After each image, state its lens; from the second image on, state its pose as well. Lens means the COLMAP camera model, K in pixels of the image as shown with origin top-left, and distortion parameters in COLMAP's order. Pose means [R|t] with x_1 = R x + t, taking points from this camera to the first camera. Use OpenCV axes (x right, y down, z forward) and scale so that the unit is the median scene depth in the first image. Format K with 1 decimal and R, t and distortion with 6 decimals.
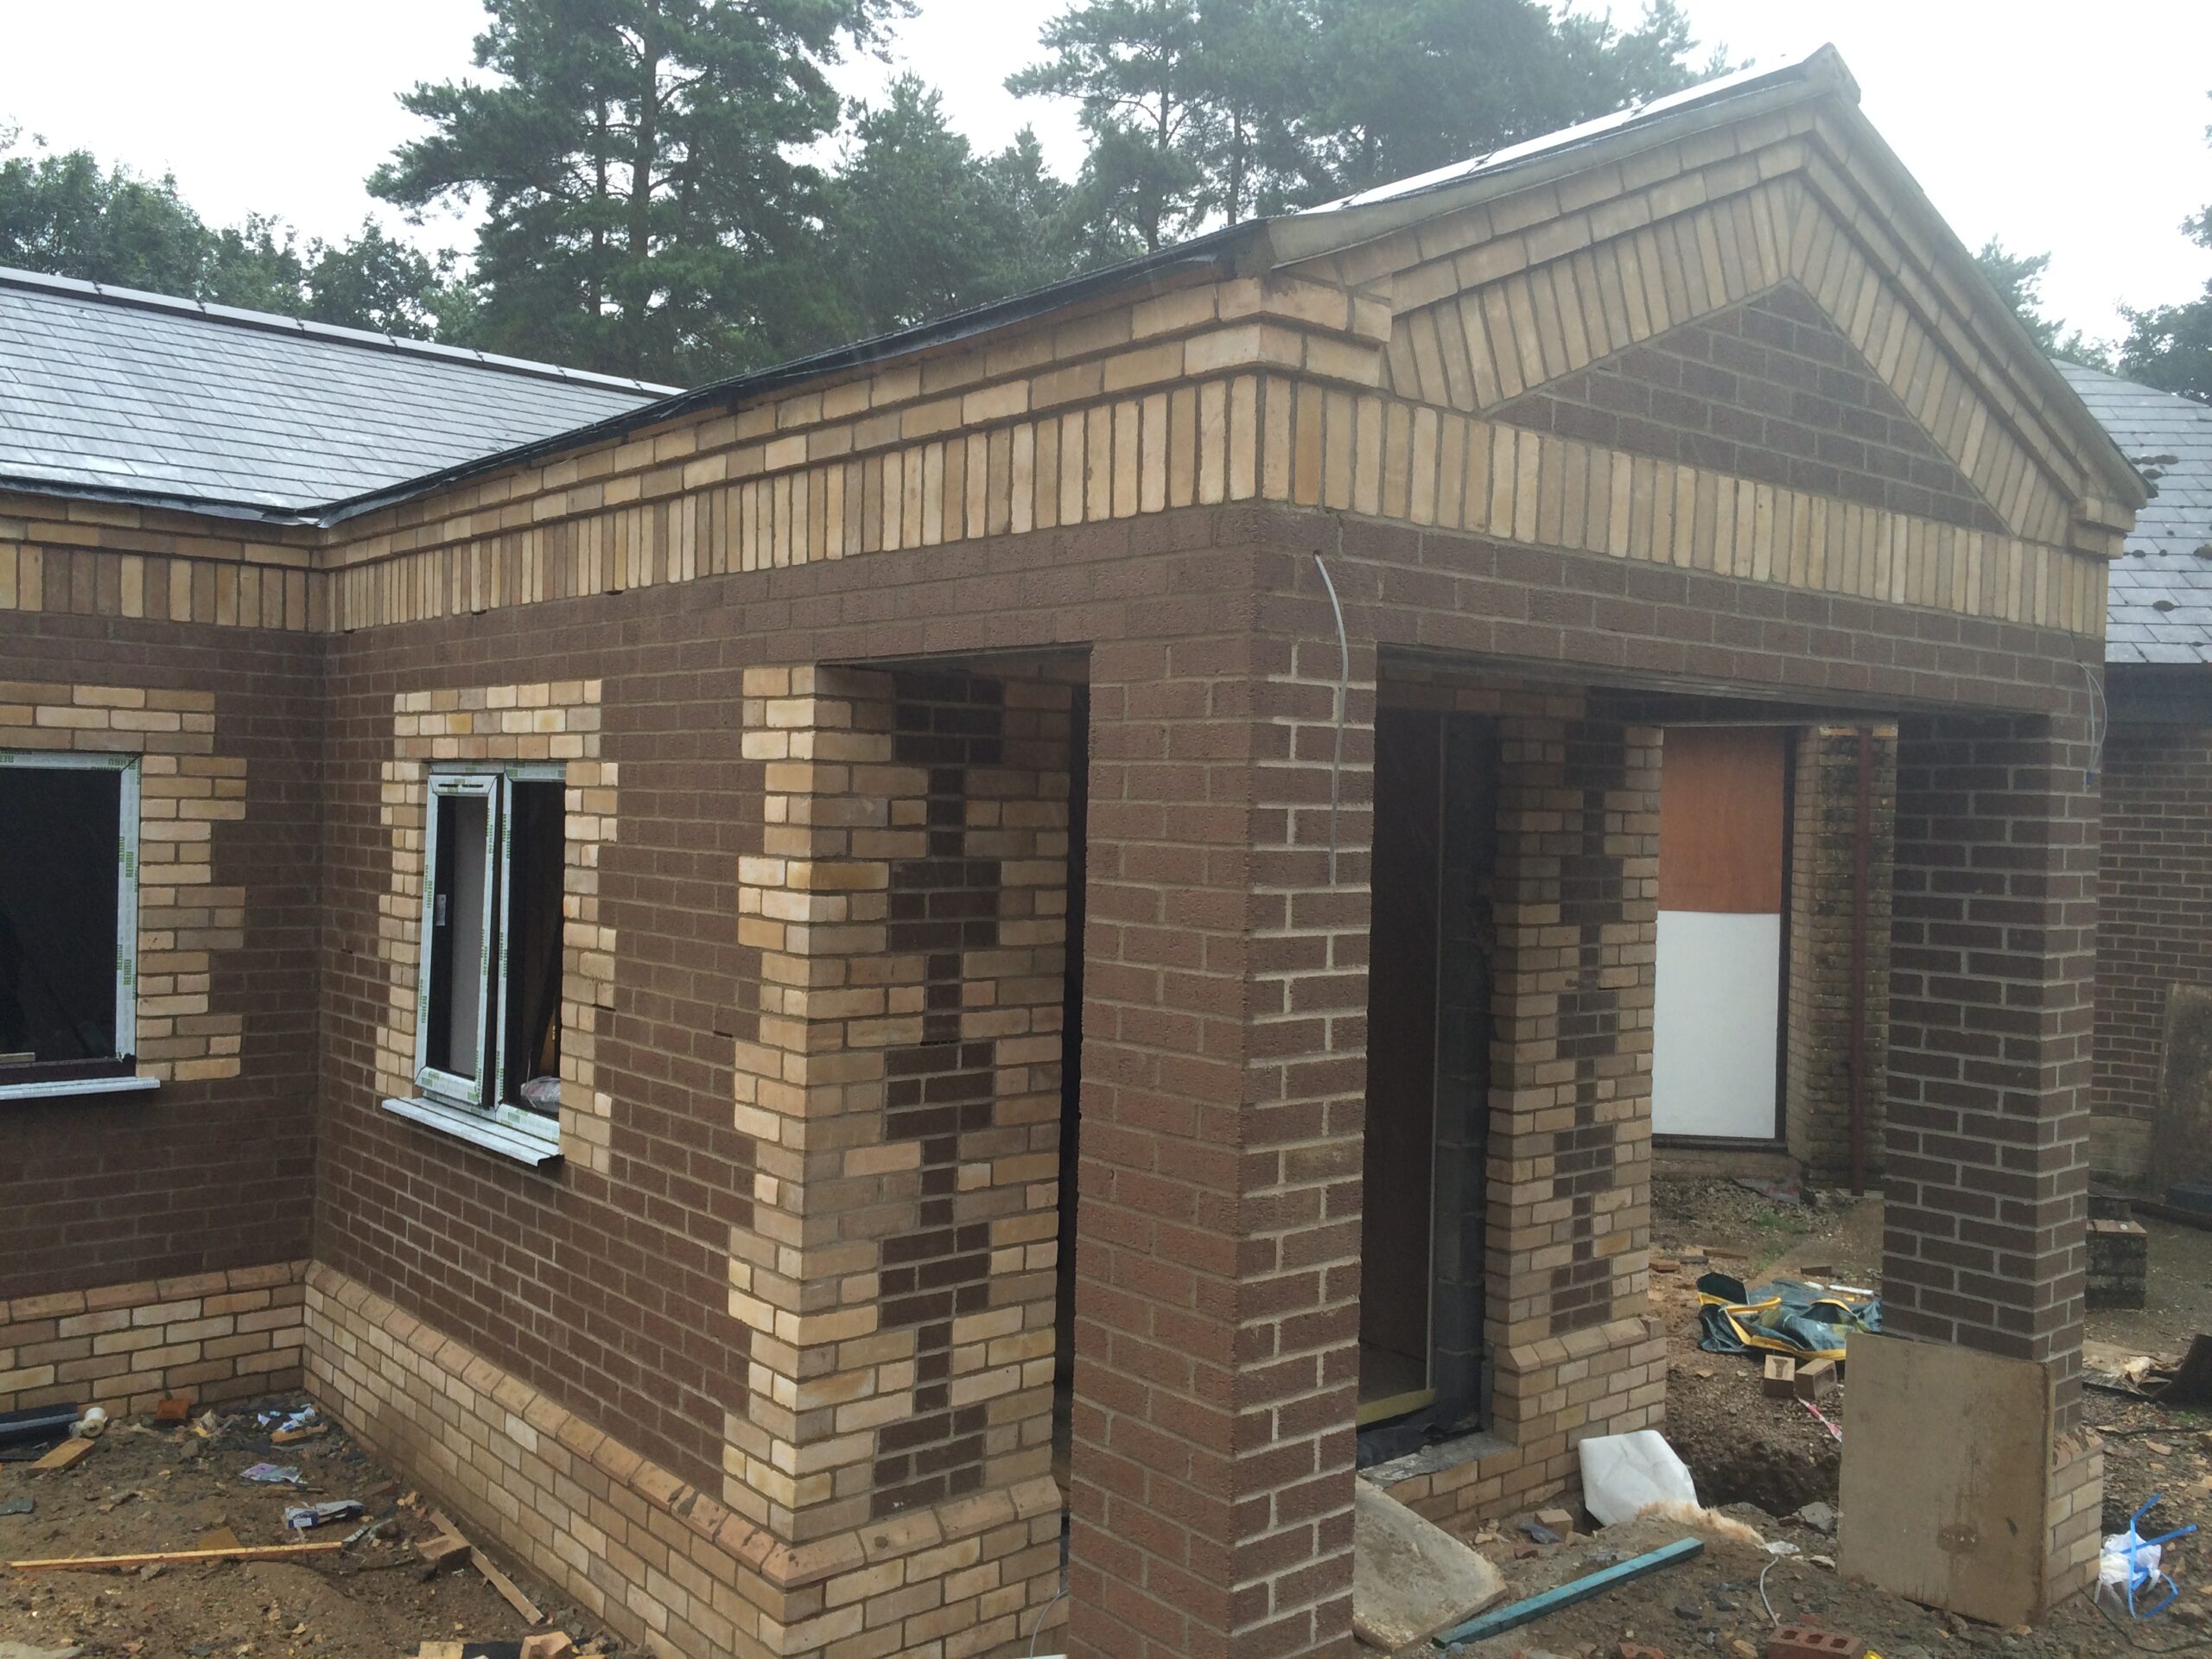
lens RADIAL K [[1883.0, 0, 1108.3], [0, 1883.0, 788.7], [0, 0, 1]] dist [0.074717, -0.077787]
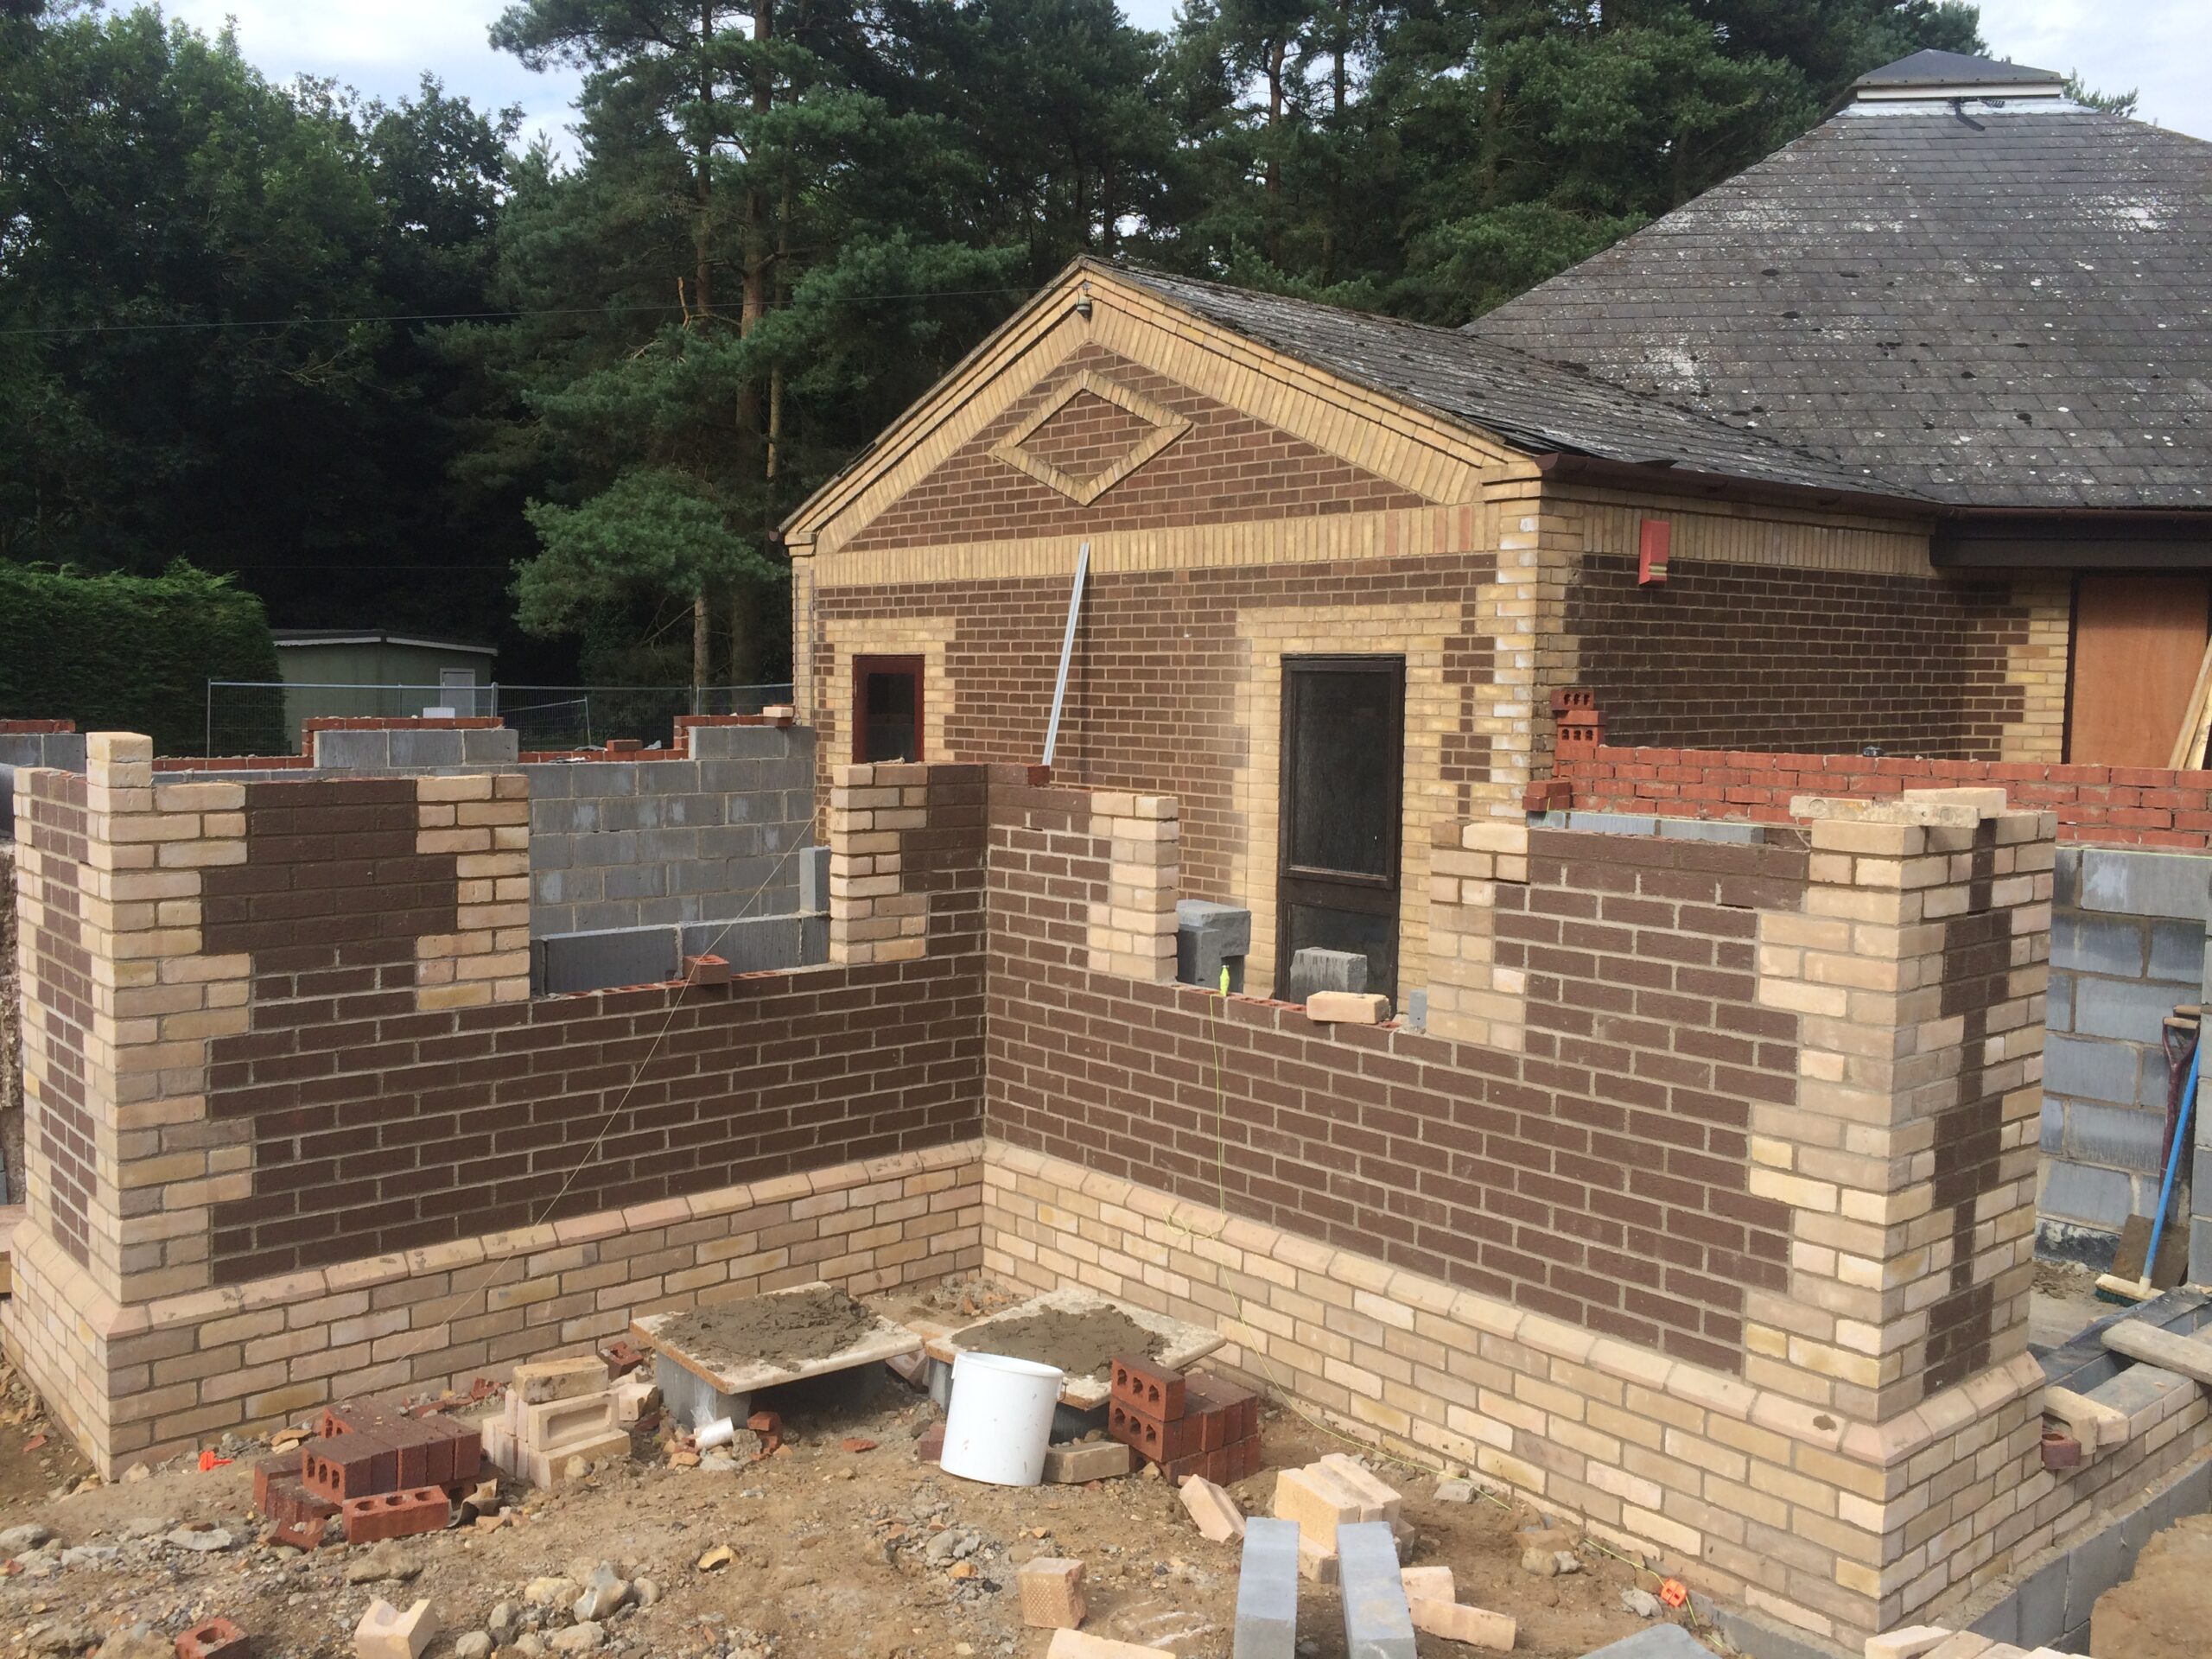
lens RADIAL K [[1876.6, 0, 1106.0], [0, 1876.6, 829.5], [0, 0, 1]] dist [0.088392, -0.122741]
pose [[0.999847, -0.016495, 0.005858, -0.528159], [0.015927, 0.996126, 0.086483, 0.004116], [-0.007261, -0.086377, 0.996236, 0.056825]]
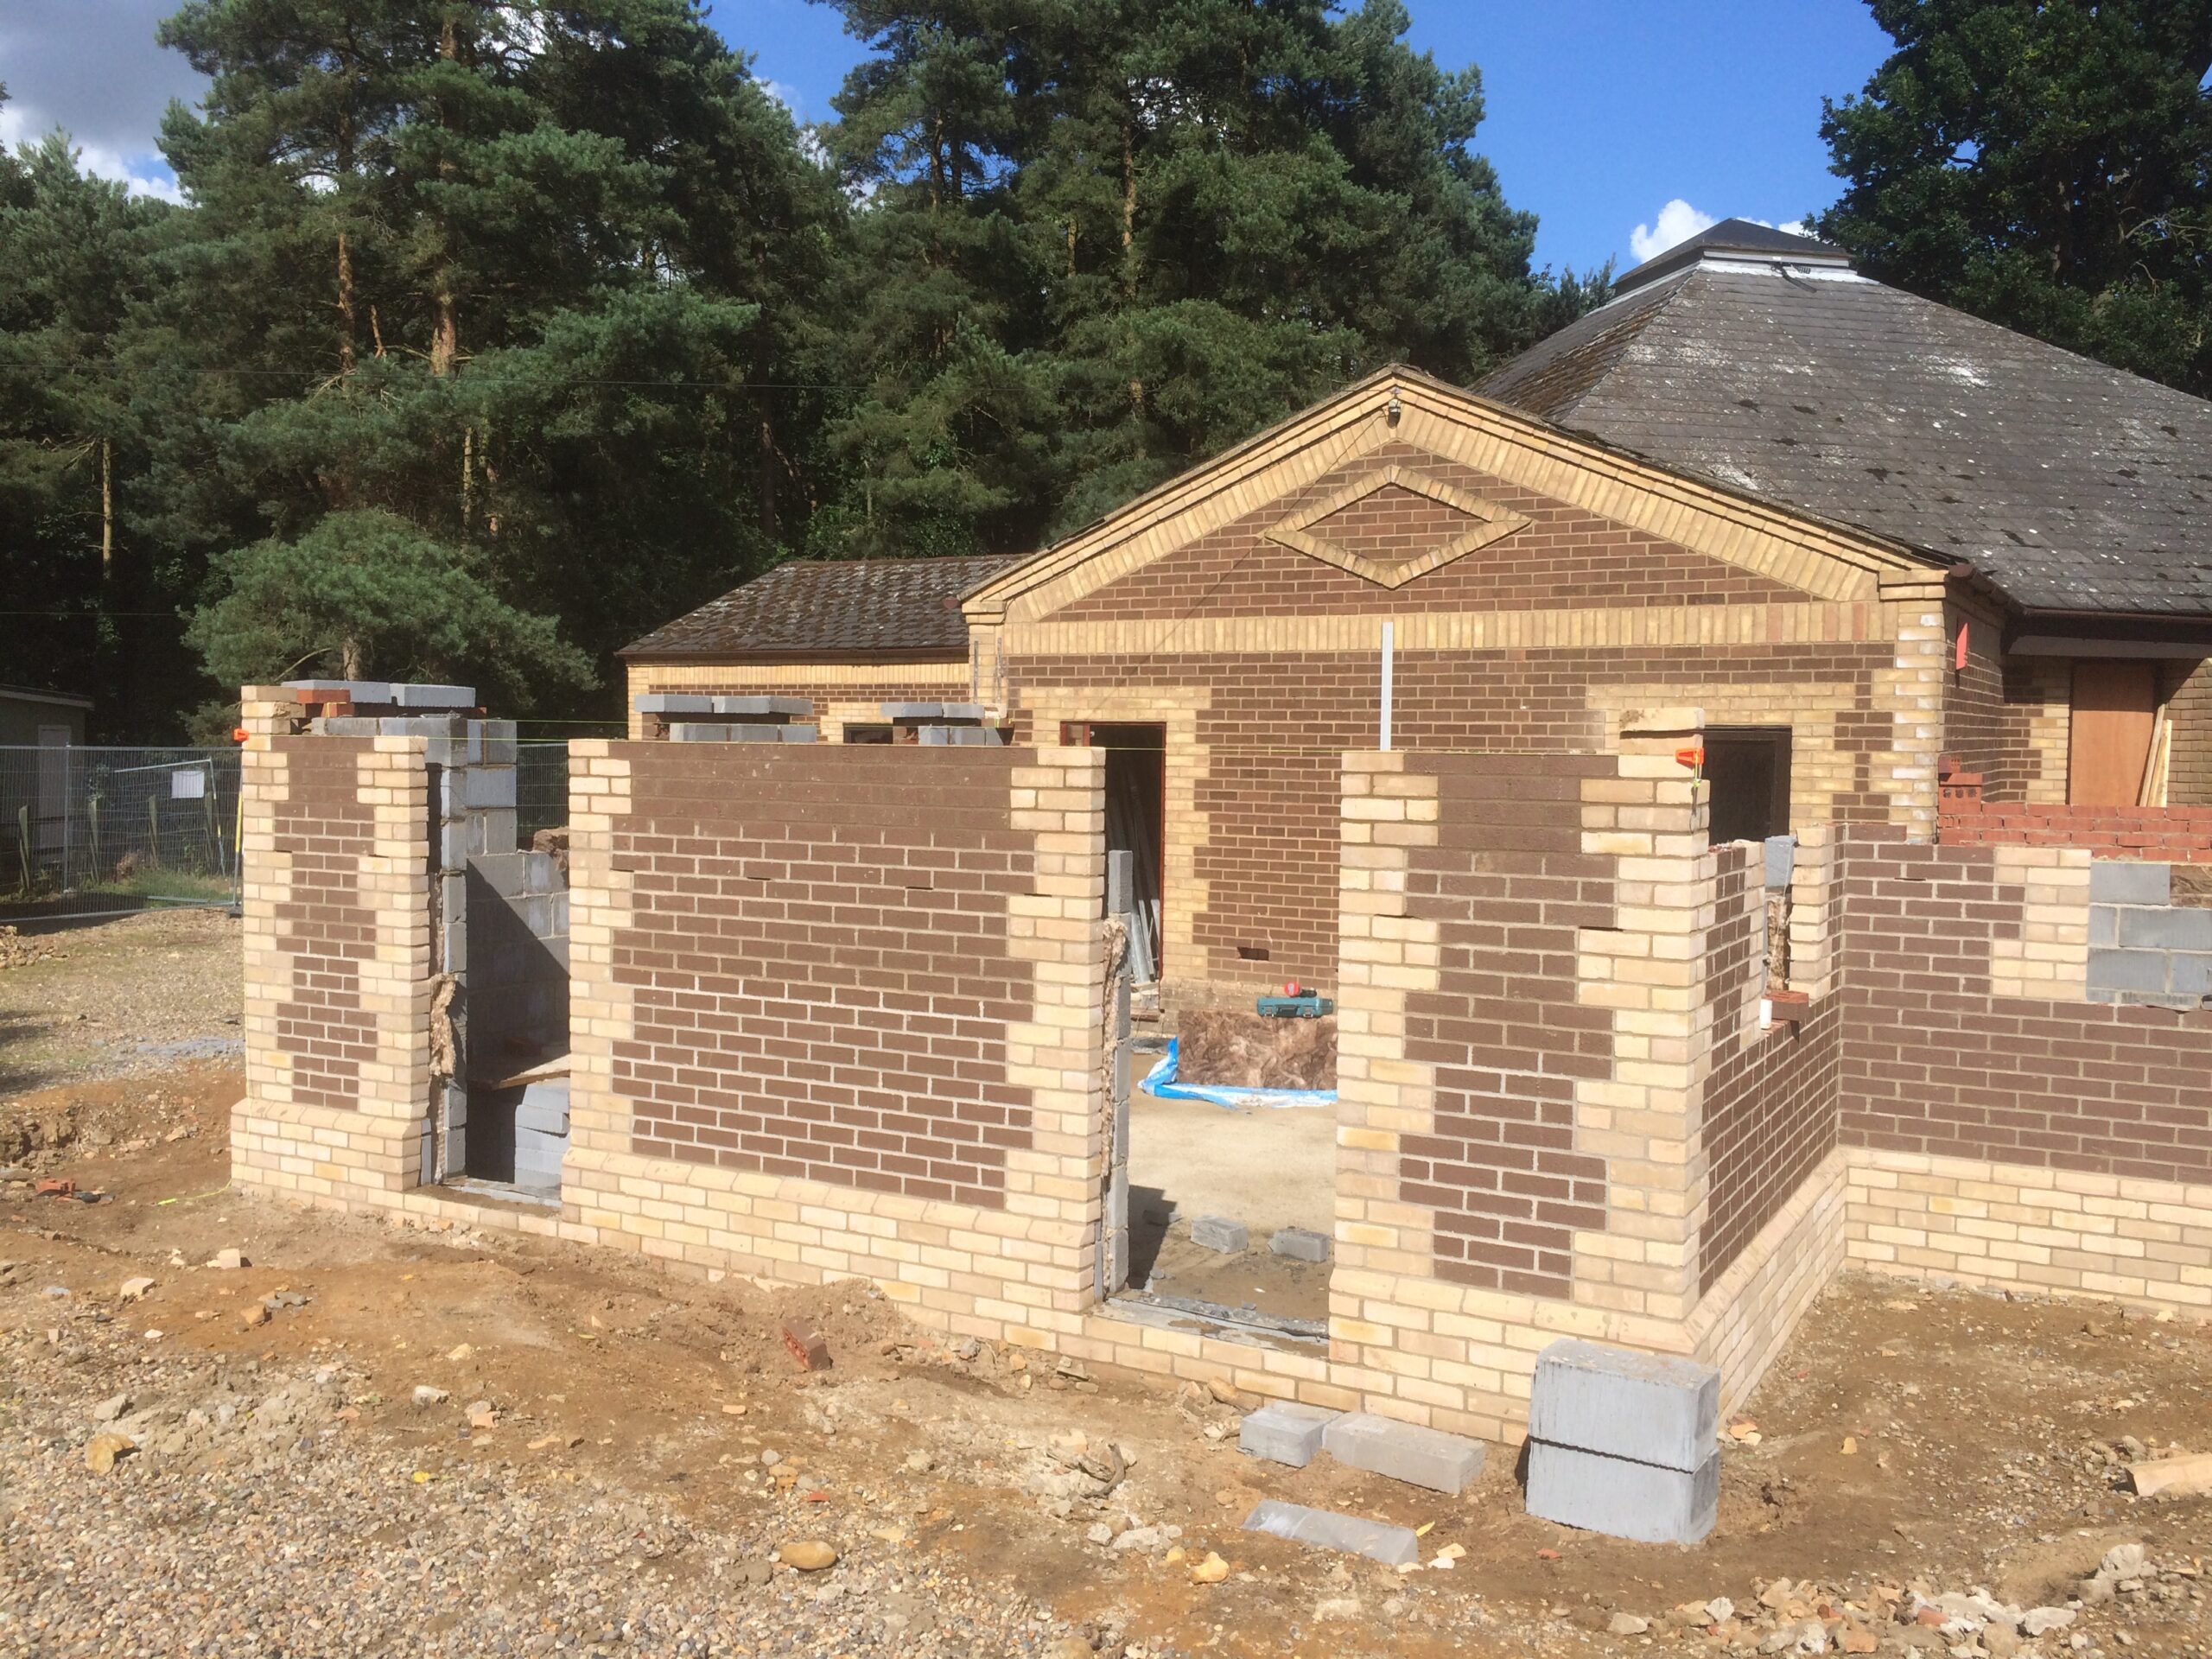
lens RADIAL K [[1877.7, 0, 1106.0], [0, 1877.7, 829.5], [0, 0, 1]] dist [0.072839, -0.092270]
pose [[0.939021, -0.033468, 0.342227, -1.807343], [0.012474, 0.997912, 0.063365, -0.034488], [-0.343634, -0.055233, 0.937478, 0.130722]]
